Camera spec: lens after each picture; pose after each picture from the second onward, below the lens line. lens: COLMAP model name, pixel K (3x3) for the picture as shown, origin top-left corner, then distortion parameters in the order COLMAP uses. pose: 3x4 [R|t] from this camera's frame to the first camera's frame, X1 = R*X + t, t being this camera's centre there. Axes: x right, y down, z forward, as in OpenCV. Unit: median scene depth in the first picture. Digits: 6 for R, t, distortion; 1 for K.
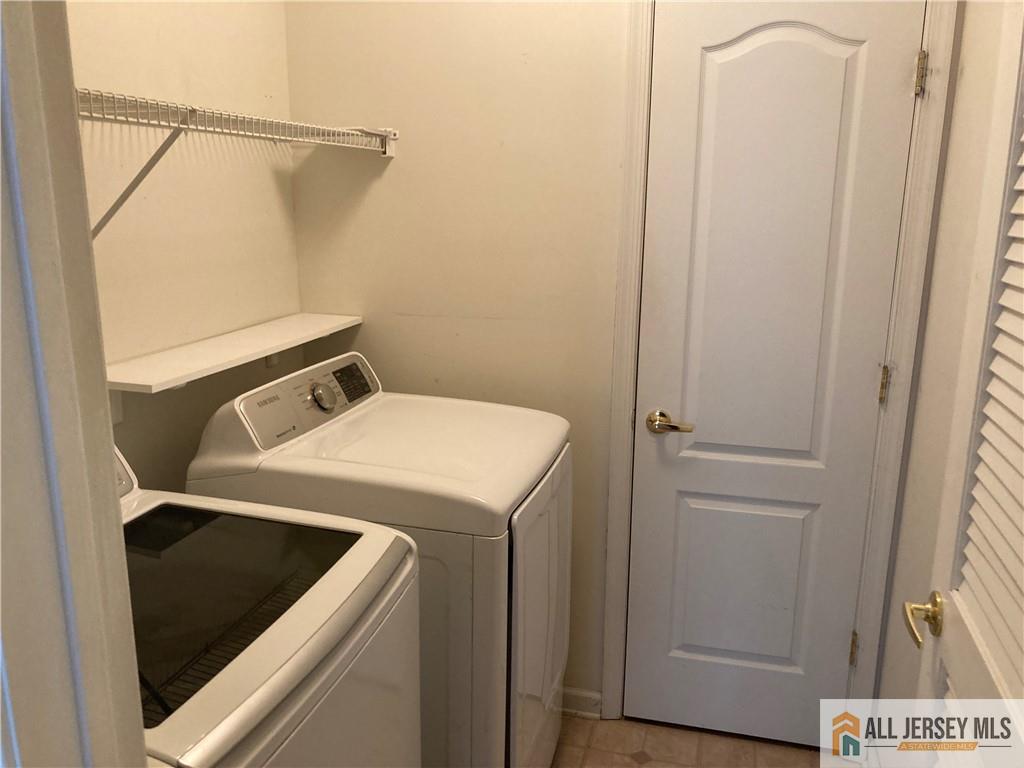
lens RADIAL K [[816.4, 0, 507.6], [0, 816.4, 383.4], [0, 0, 1]] dist [0.057840, -0.051981]
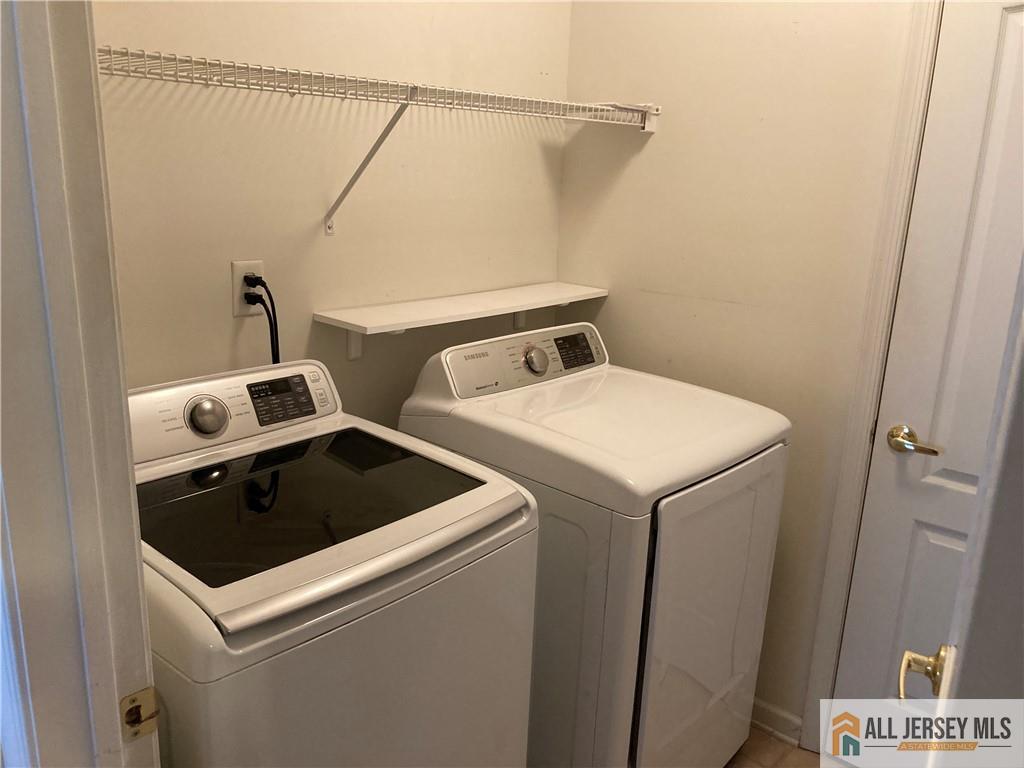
lens RADIAL K [[816.4, 0, 504.7], [0, 816.4, 387.6], [0, 0, 1]] dist [0.057840, -0.051981]
pose [[0.900960, 0.140232, -0.410617, 0.166282], [-0.128170, 0.990118, 0.056914, -0.002974], [0.414541, 0.001352, 0.910030, 0.018586]]
